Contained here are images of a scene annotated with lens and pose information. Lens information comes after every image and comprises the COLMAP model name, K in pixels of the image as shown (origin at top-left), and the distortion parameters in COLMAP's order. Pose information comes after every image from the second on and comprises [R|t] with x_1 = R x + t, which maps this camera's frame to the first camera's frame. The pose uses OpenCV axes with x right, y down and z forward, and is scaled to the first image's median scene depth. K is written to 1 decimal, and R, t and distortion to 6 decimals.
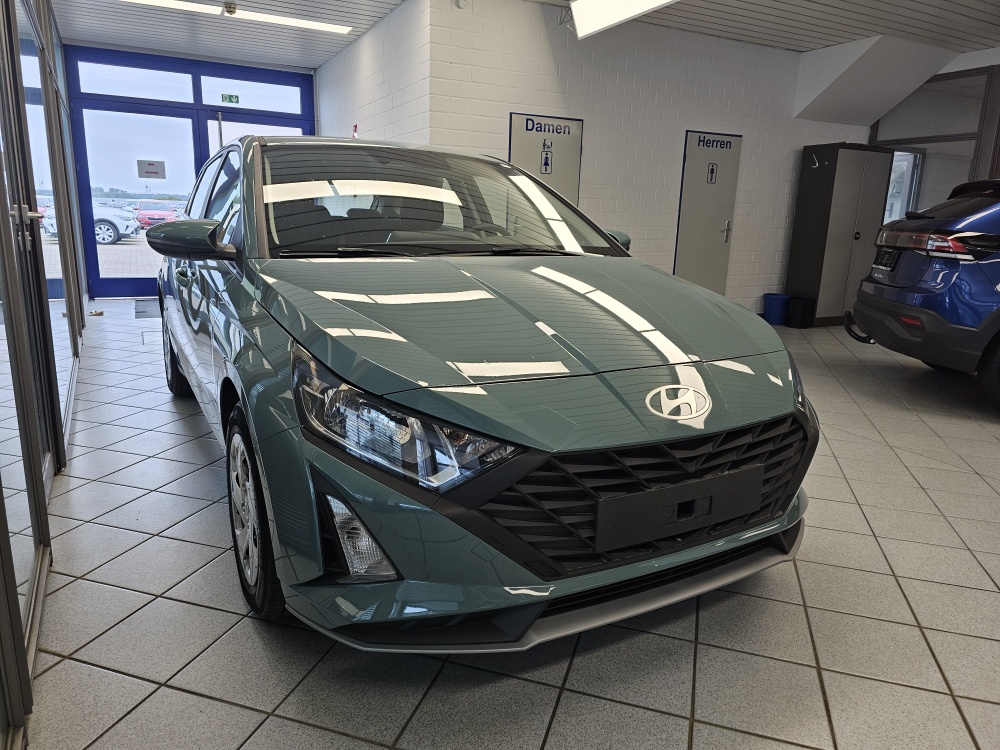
lens RADIAL K [[679.3, 0, 502.8], [0, 679.3, 370.2], [0, 0, 1]] dist [0.028865, -0.039734]
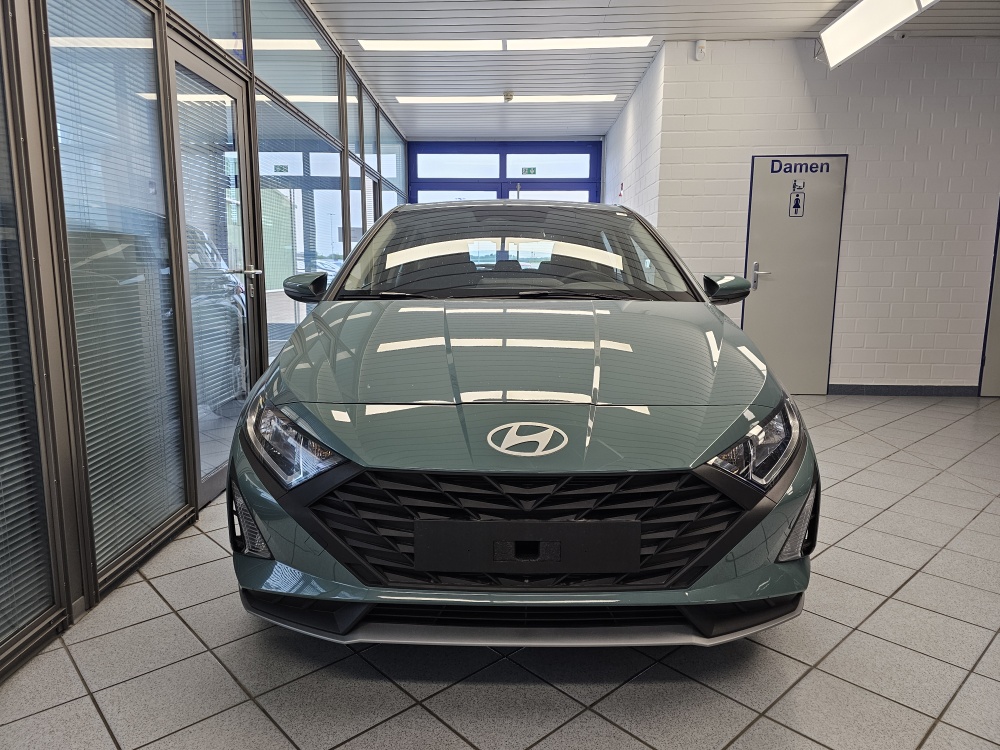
lens RADIAL K [[679.3, 0, 502.8], [0, 679.3, 370.2], [0, 0, 1]] dist [0.028865, -0.039734]
pose [[0.862449, 0.047042, -0.503954, 0.199062], [-0.086498, 0.994723, -0.055176, 0.001432], [0.498699, 0.091178, 0.861967, 0.032741]]
